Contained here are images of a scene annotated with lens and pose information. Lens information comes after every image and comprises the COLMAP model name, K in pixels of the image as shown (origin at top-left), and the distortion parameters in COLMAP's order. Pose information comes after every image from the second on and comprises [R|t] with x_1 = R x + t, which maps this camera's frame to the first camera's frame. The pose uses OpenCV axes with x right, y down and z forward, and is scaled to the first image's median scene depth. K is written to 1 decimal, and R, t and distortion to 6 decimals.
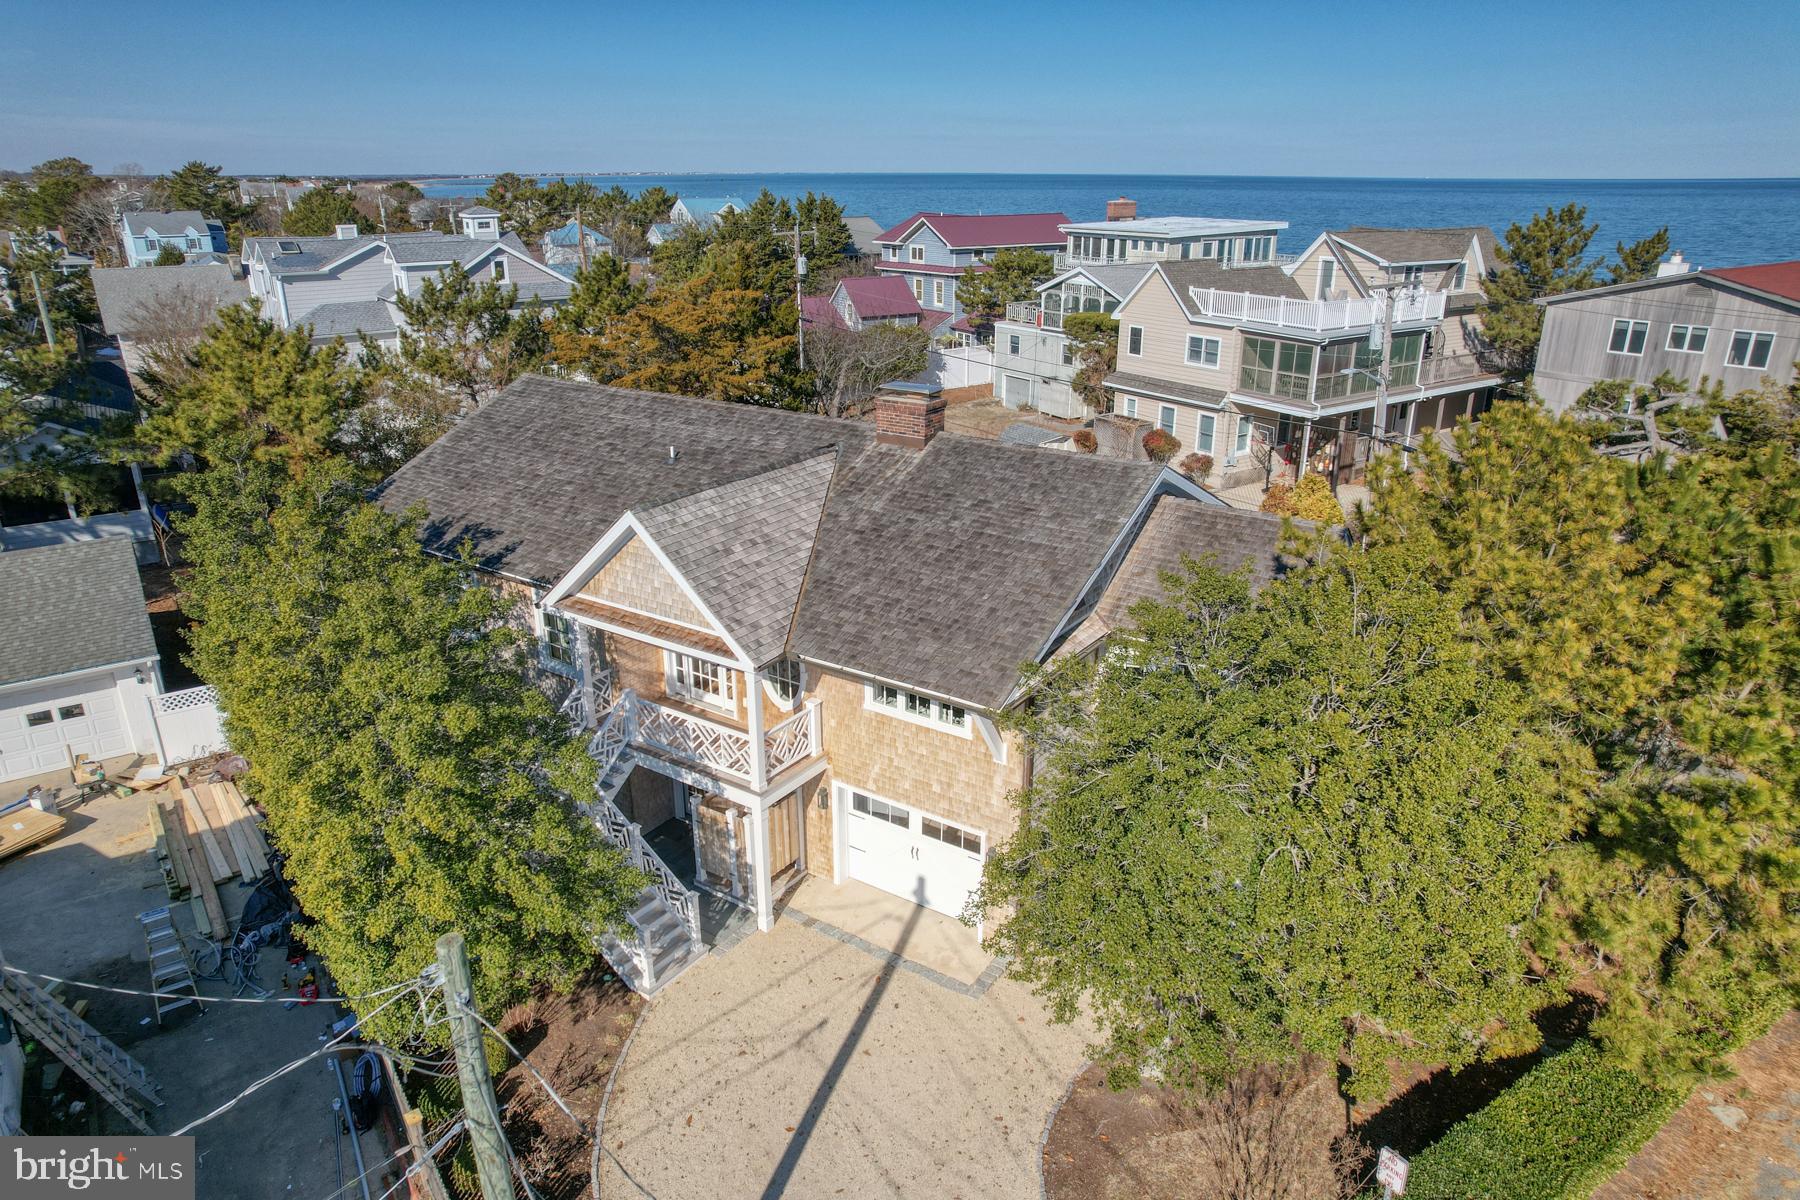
lens RADIAL K [[1154.7, 0, 896.2], [0, 1154.7, 598.2], [0, 0, 1]] dist [-0.068704, 0.055225]
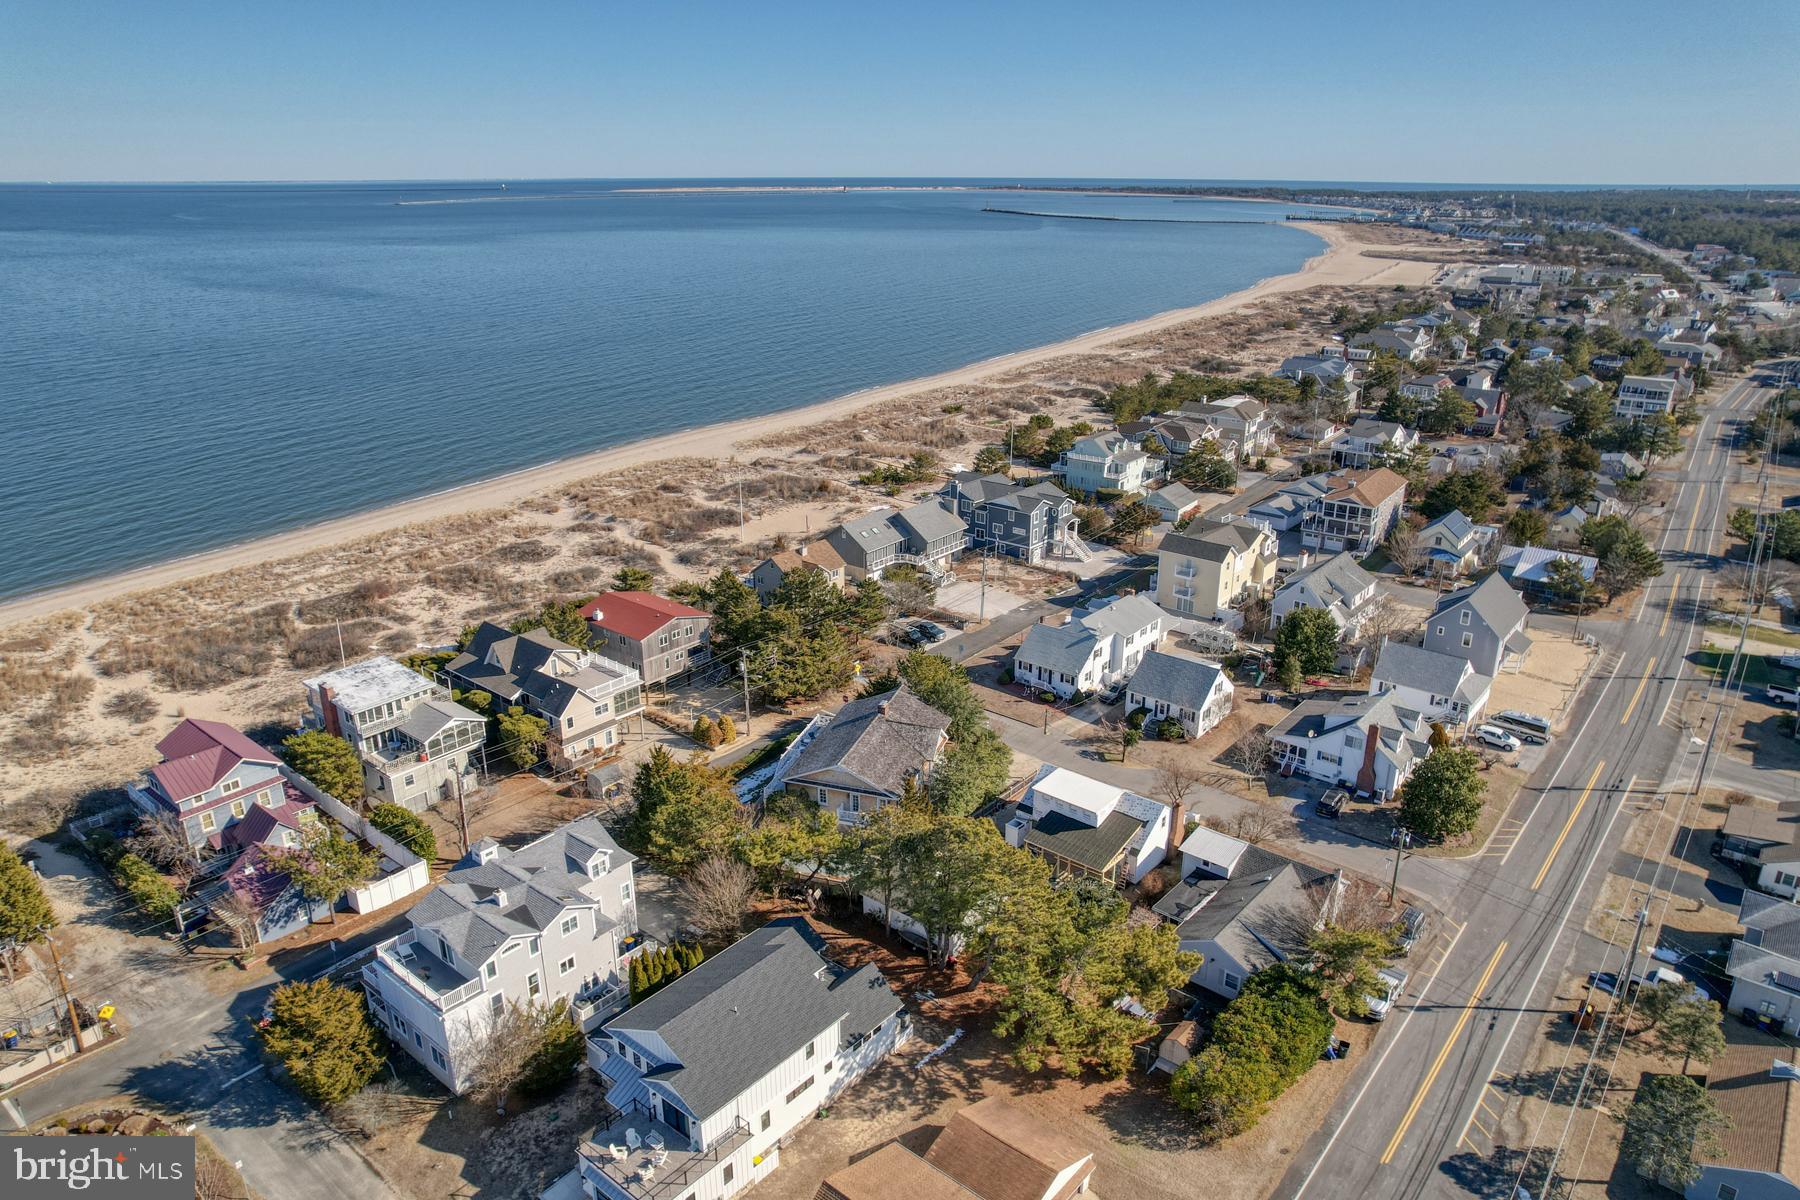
lens RADIAL K [[1182.2, 0, 895.1], [0, 1182.2, 601.0], [0, 0, 1]] dist [-0.044915, 0.001716]
pose [[-0.270724, -0.327275, 0.905317, -4.815526], [0.336316, 0.849022, 0.407496, -2.813832], [-0.901998, 0.414792, -0.119783, 1.478160]]
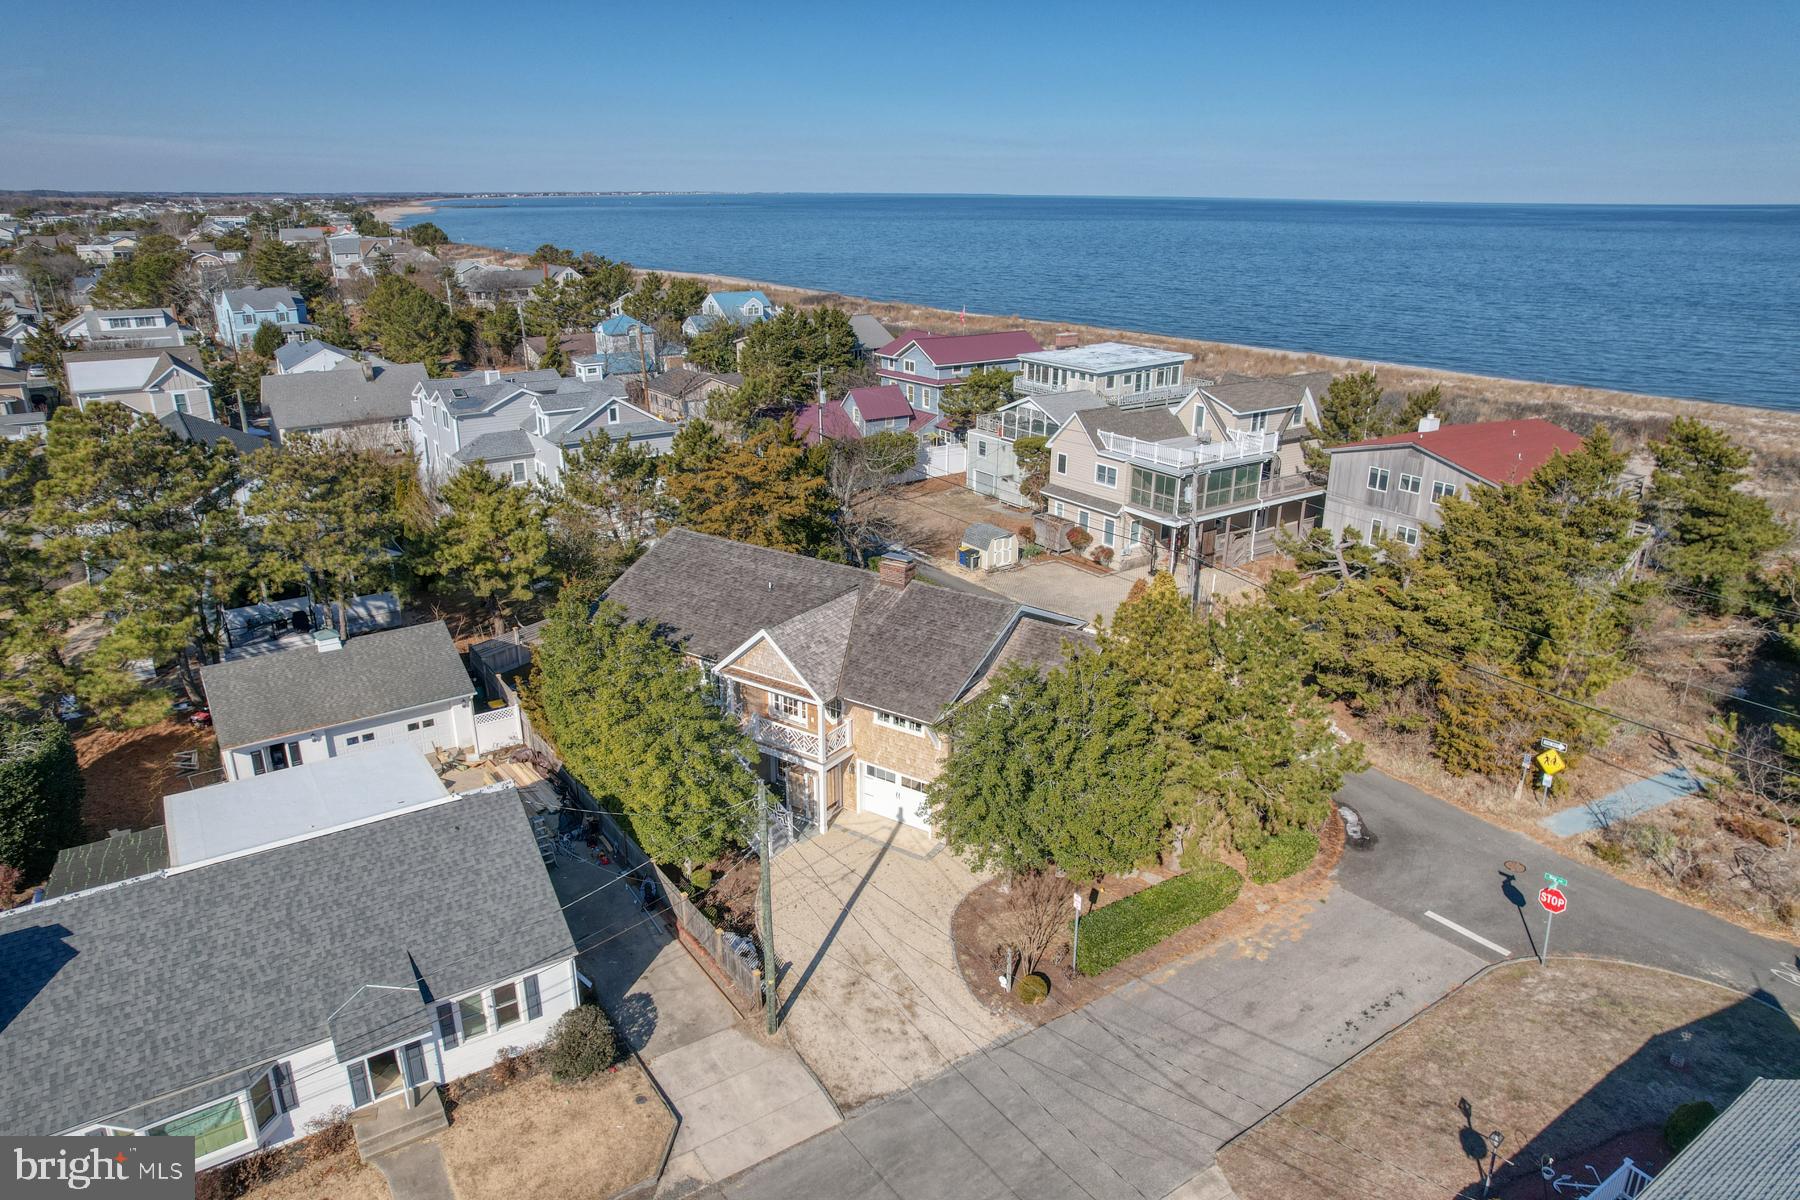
lens RADIAL K [[1154.7, 0, 896.2], [0, 1154.7, 598.2], [0, 0, 1]] dist [-0.068704, 0.055225]
pose [[0.999983, 0.005106, 0.002637, 0.005912], [-0.005066, 0.999873, -0.015080, -0.090495], [-0.002714, 0.015066, 0.999883, -0.996379]]
